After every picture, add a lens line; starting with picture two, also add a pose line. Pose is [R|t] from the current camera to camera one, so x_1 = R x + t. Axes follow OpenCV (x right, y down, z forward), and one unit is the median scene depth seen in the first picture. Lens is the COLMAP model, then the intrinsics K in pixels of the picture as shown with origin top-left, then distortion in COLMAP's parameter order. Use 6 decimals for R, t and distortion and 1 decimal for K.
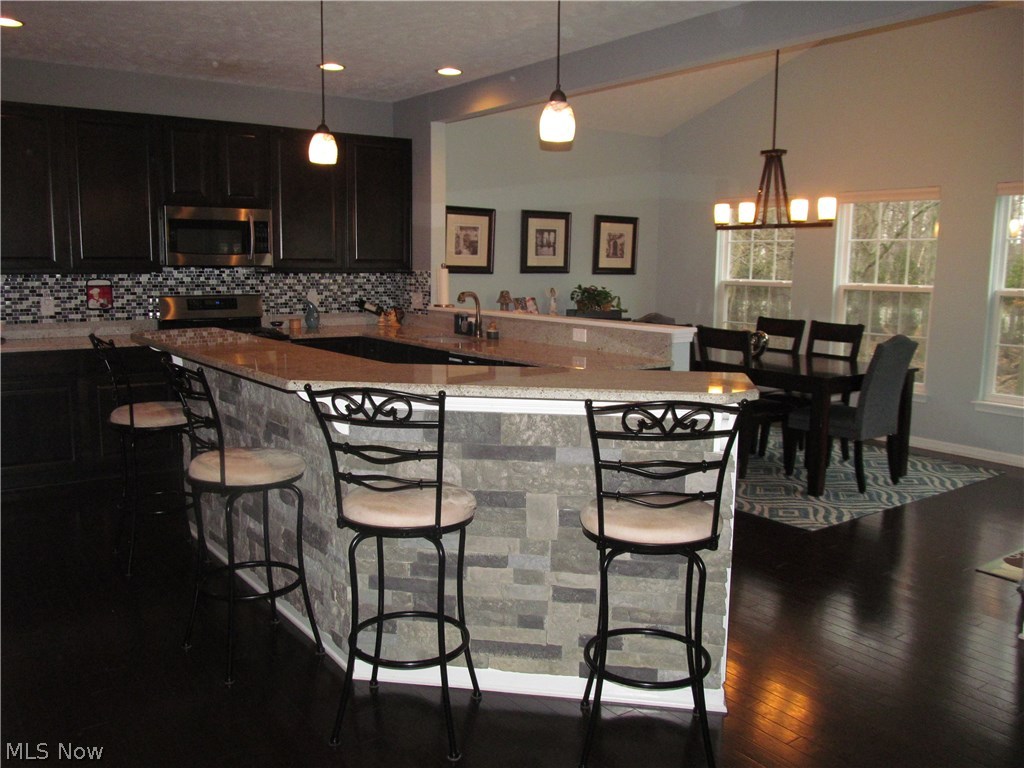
lens RADIAL K [[841.7, 0, 508.8], [0, 841.7, 381.3], [0, 0, 1]] dist [-0.061636, 0.009667]
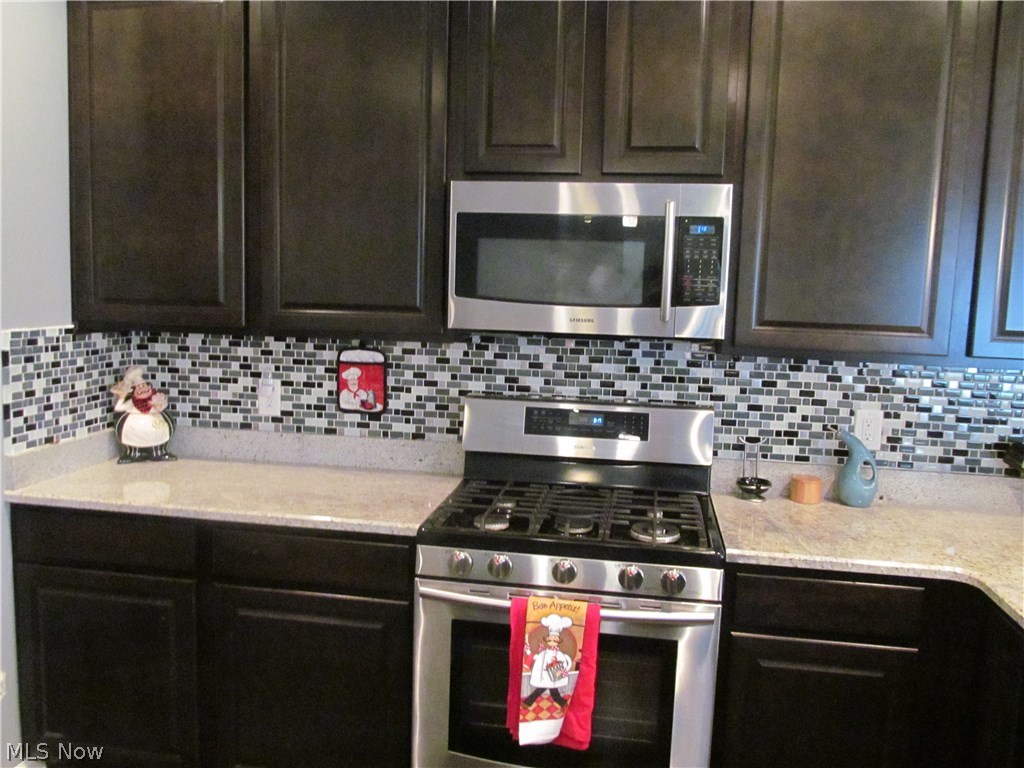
lens RADIAL K [[841.7, 0, 512.5], [0, 841.7, 387.8], [0, 0, 1]] dist [-0.061636, 0.009667]
pose [[0.689514, 0.095240, -0.717983, -0.089686], [-0.124322, 0.992167, 0.012218, -0.117305], [0.713523, 0.080836, 0.695953, 0.726285]]
